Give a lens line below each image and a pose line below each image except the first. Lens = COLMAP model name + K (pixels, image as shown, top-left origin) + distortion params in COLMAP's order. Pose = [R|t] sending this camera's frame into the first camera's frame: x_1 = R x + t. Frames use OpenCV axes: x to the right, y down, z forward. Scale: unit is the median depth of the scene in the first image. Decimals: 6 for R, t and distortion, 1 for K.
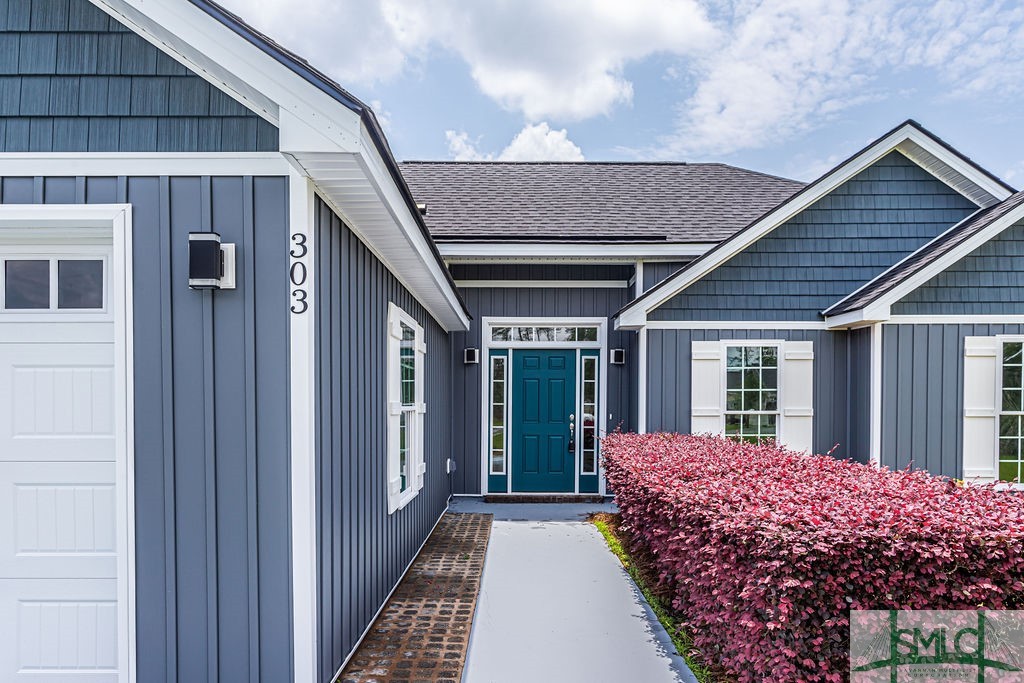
lens RADIAL K [[636.1, 0, 510.3], [0, 636.1, 398.6], [0, 0, 1]] dist [0.002592, -0.045221]
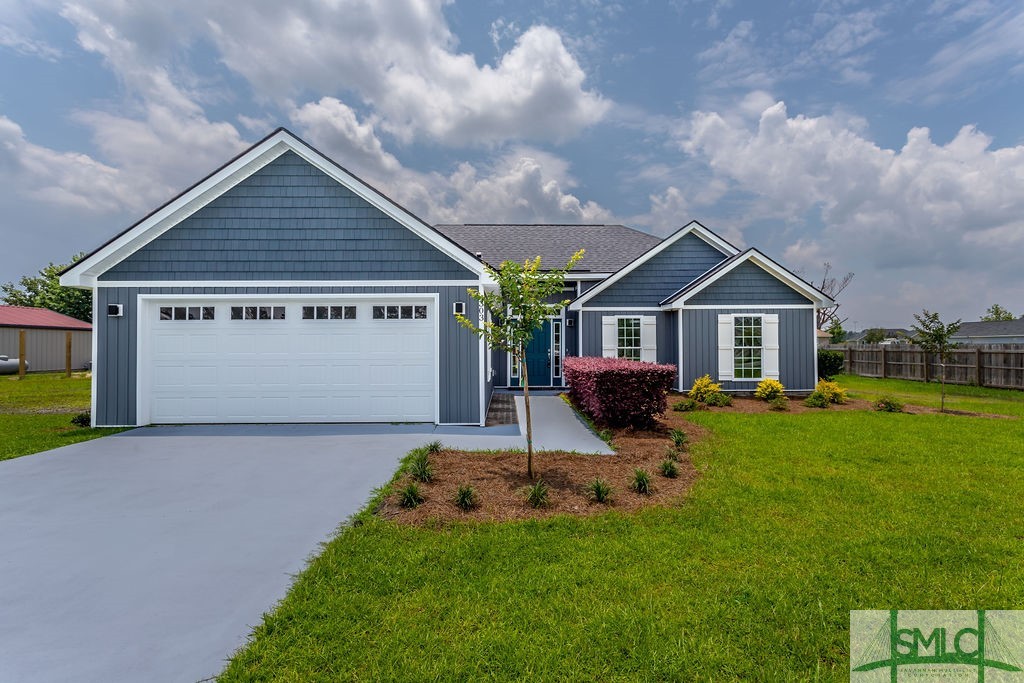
lens RADIAL K [[491.9, 0, 512.6], [0, 491.9, 328.4], [0, 0, 1]] dist [0.001560, 0.000325]
pose [[0.999581, -0.003731, 0.028687, -0.080921], [0.004529, 0.999603, -0.027807, 0.000154], [-0.028572, 0.027926, 0.999202, -0.724389]]
